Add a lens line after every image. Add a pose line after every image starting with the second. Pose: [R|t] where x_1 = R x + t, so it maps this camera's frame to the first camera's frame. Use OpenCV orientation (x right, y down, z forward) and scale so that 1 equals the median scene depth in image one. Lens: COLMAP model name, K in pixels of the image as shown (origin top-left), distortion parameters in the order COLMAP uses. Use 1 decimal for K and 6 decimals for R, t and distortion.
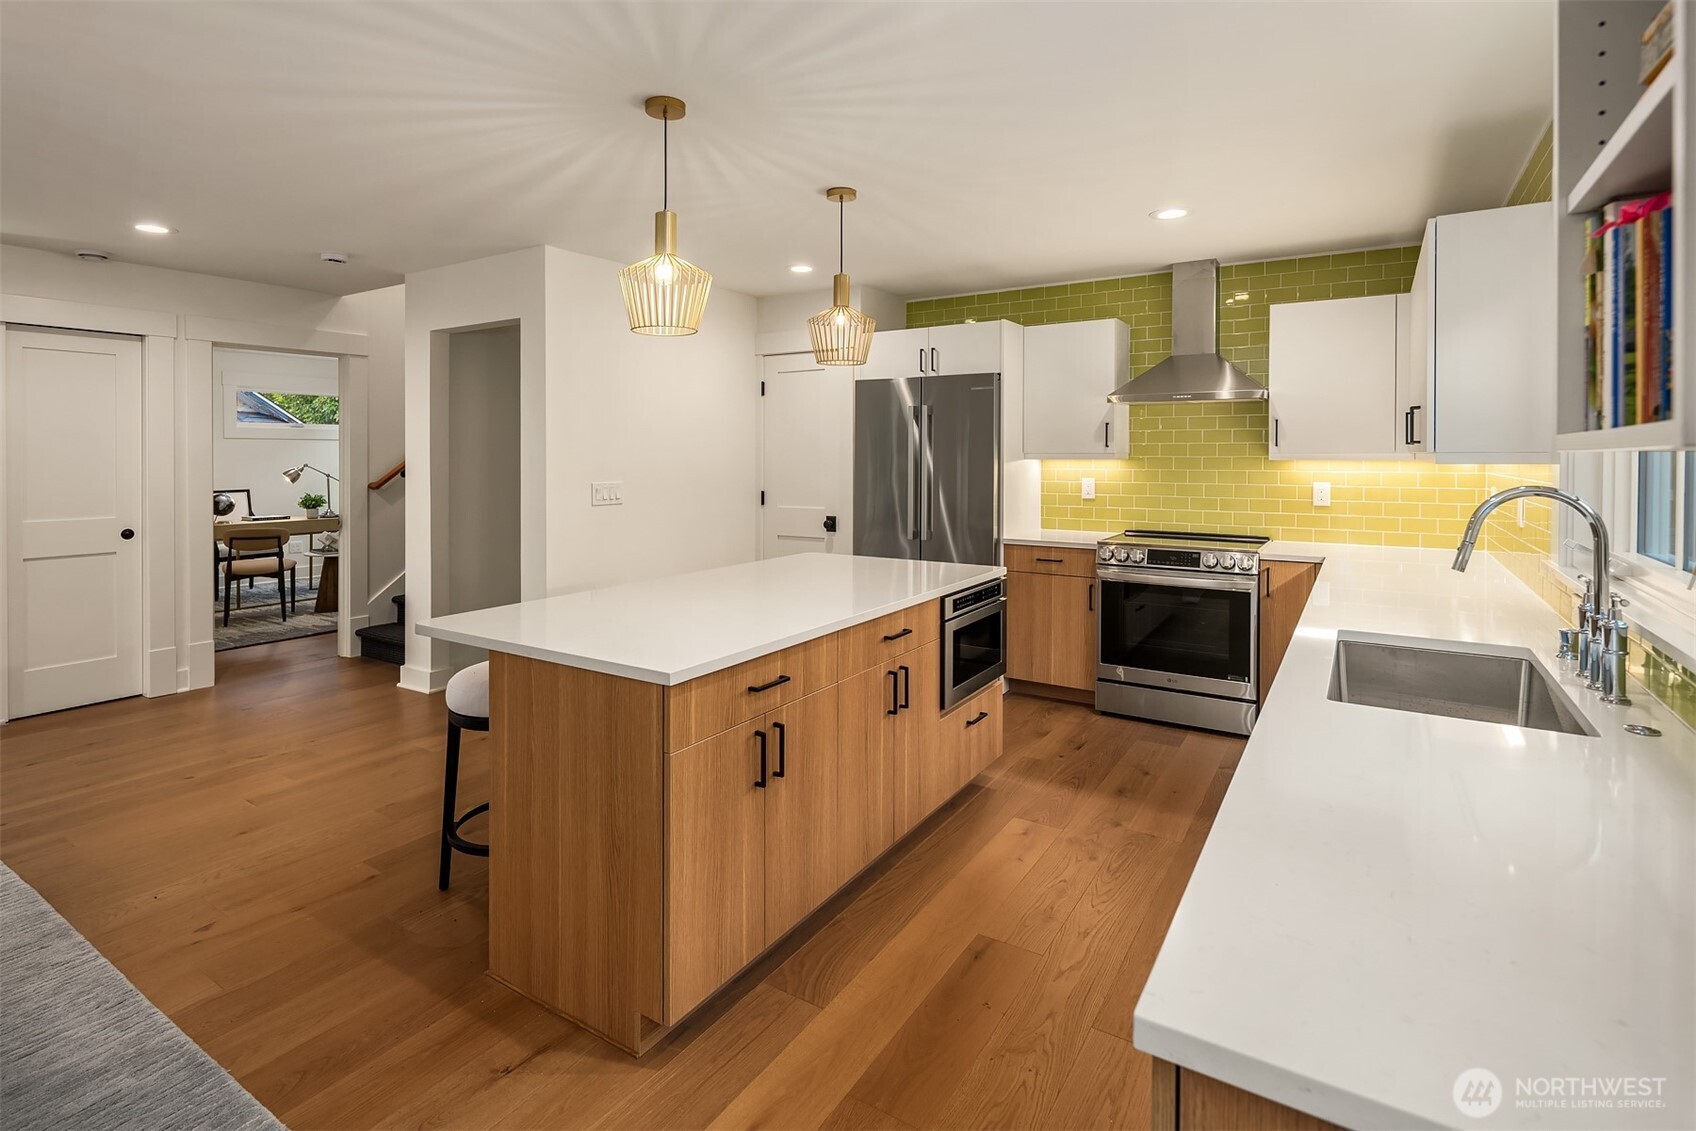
lens RADIAL K [[816.5, 0, 853.9], [0, 816.5, 463.4], [0, 0, 1]] dist [0.001595, -0.000077]
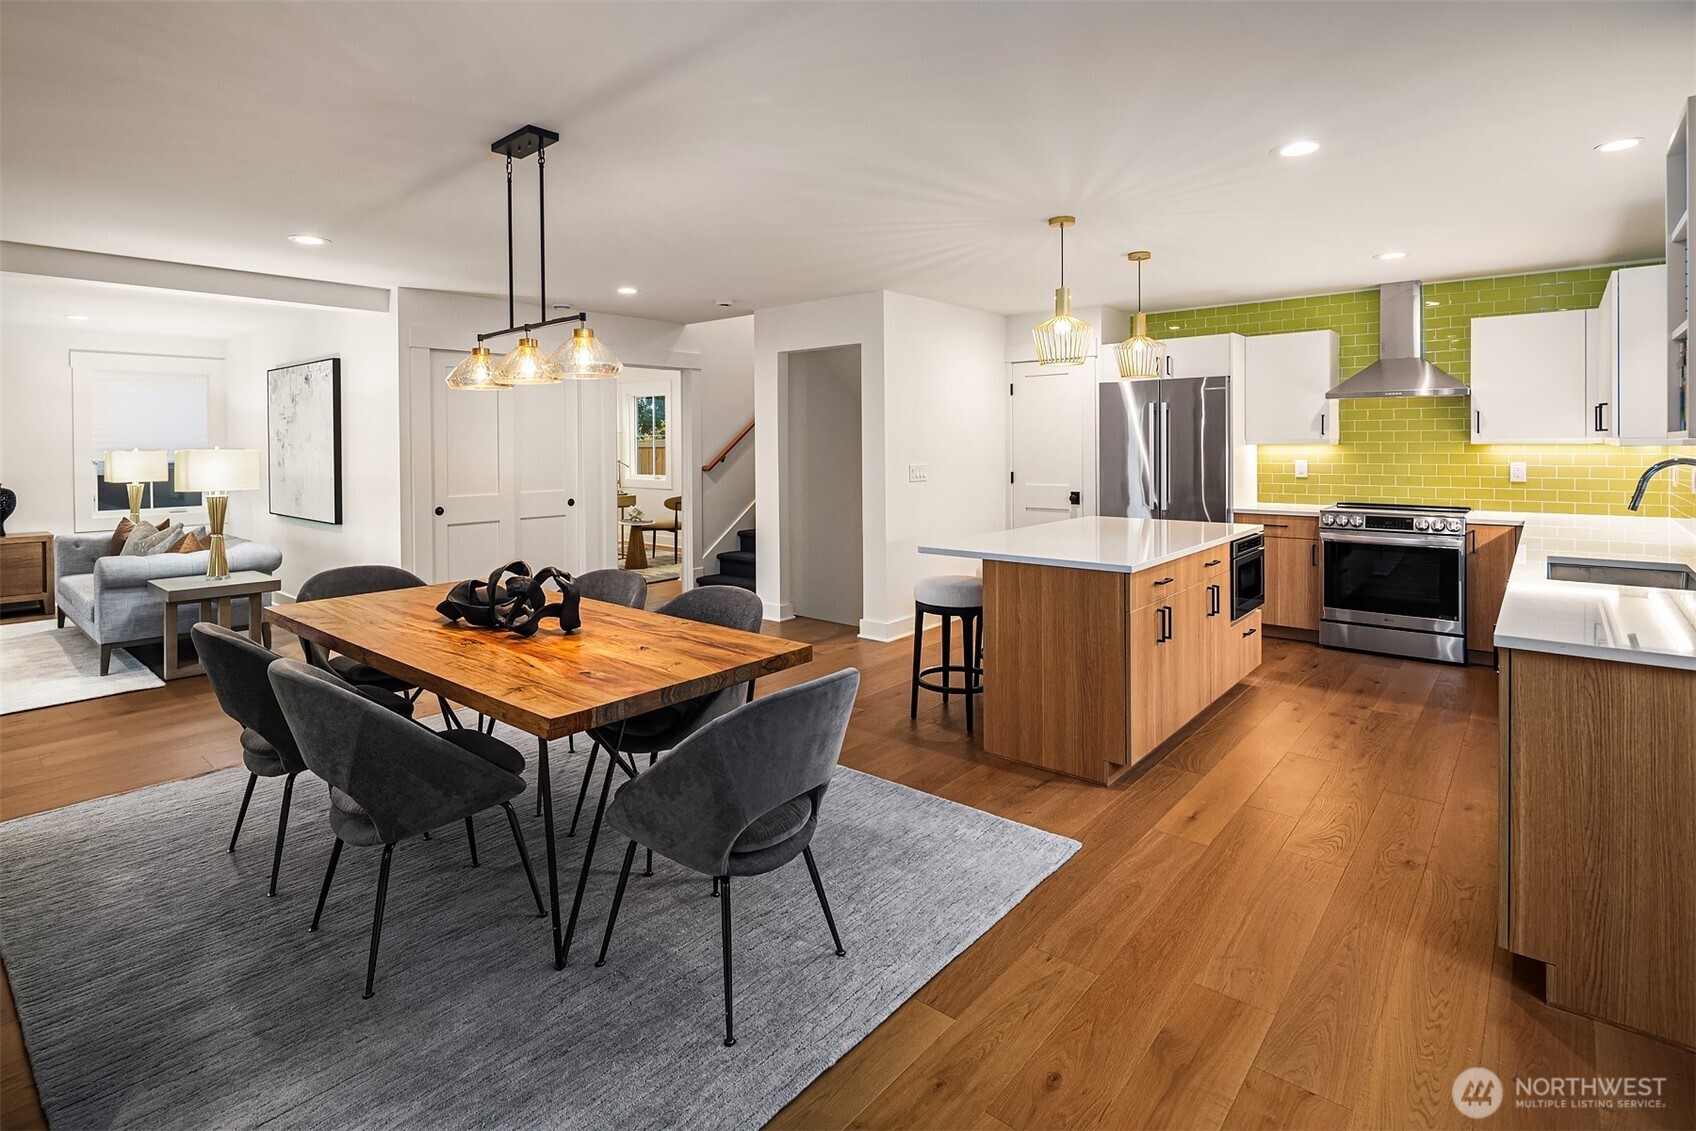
lens RADIAL K [[817.1, 0, 843.6], [0, 817.1, 448.2], [0, 0, 1]] dist [-0.000984, -0.000939]
pose [[0.988797, -0.005715, -0.149160, -0.248353], [0.005130, 0.999978, -0.004305, 0.002420], [0.149181, 0.003491, 0.988804, -0.365385]]
